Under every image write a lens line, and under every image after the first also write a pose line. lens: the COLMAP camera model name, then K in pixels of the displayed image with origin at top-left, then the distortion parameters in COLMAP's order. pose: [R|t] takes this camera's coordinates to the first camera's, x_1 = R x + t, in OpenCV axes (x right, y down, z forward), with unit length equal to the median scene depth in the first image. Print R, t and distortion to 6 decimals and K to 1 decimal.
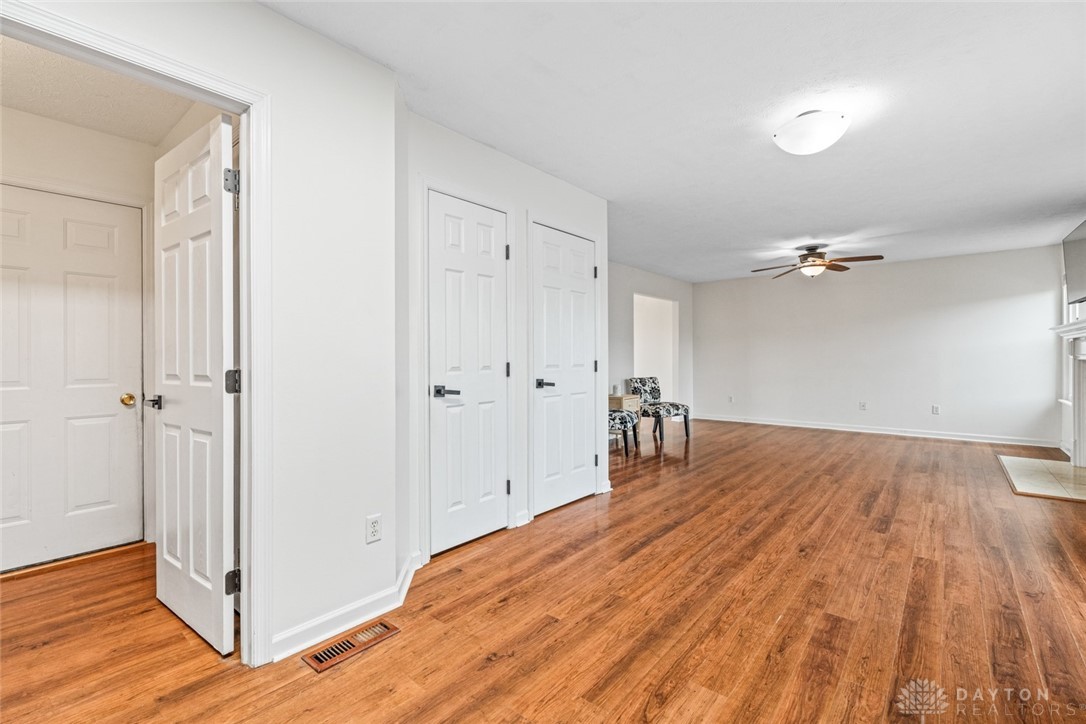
lens RADIAL K [[480.7, 0, 542.1], [0, 480.7, 354.7], [0, 0, 1]] dist [0.005591, 0.000701]
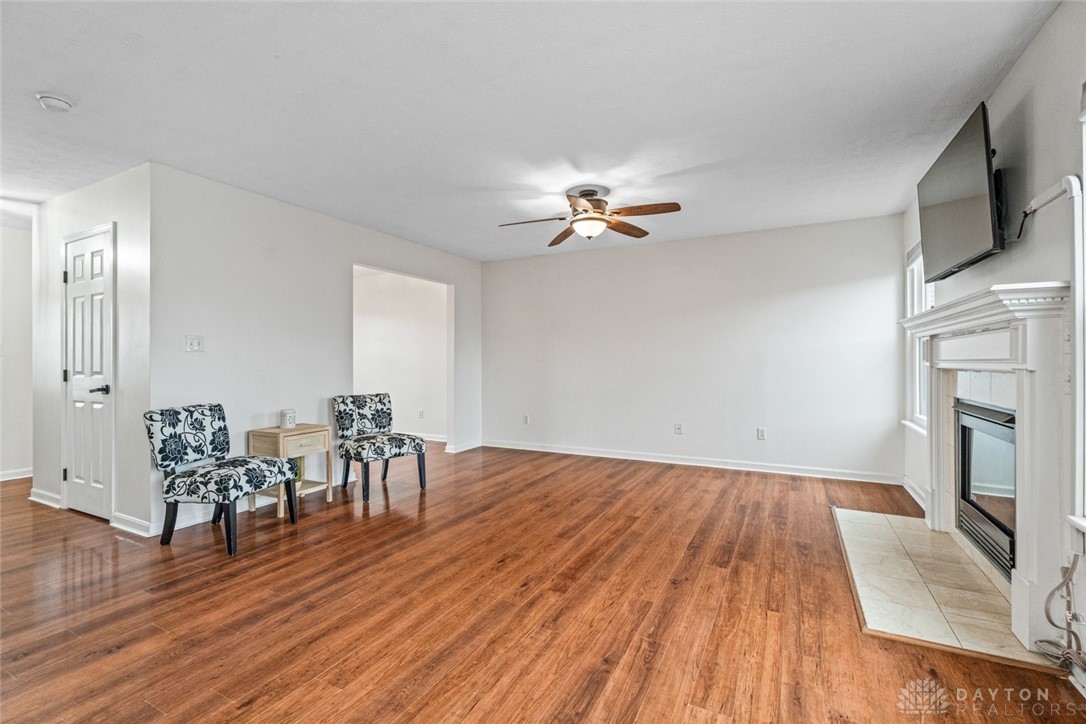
lens RADIAL K [[480.7, 0, 542.1], [0, 480.7, 354.7], [0, 0, 1]] dist [0.005591, 0.000701]
pose [[0.976080, 0.003353, 0.217388, 0.327080], [-0.001257, 0.999951, -0.009782, 0.000839], [-0.217410, 0.009275, 0.976036, 0.351493]]
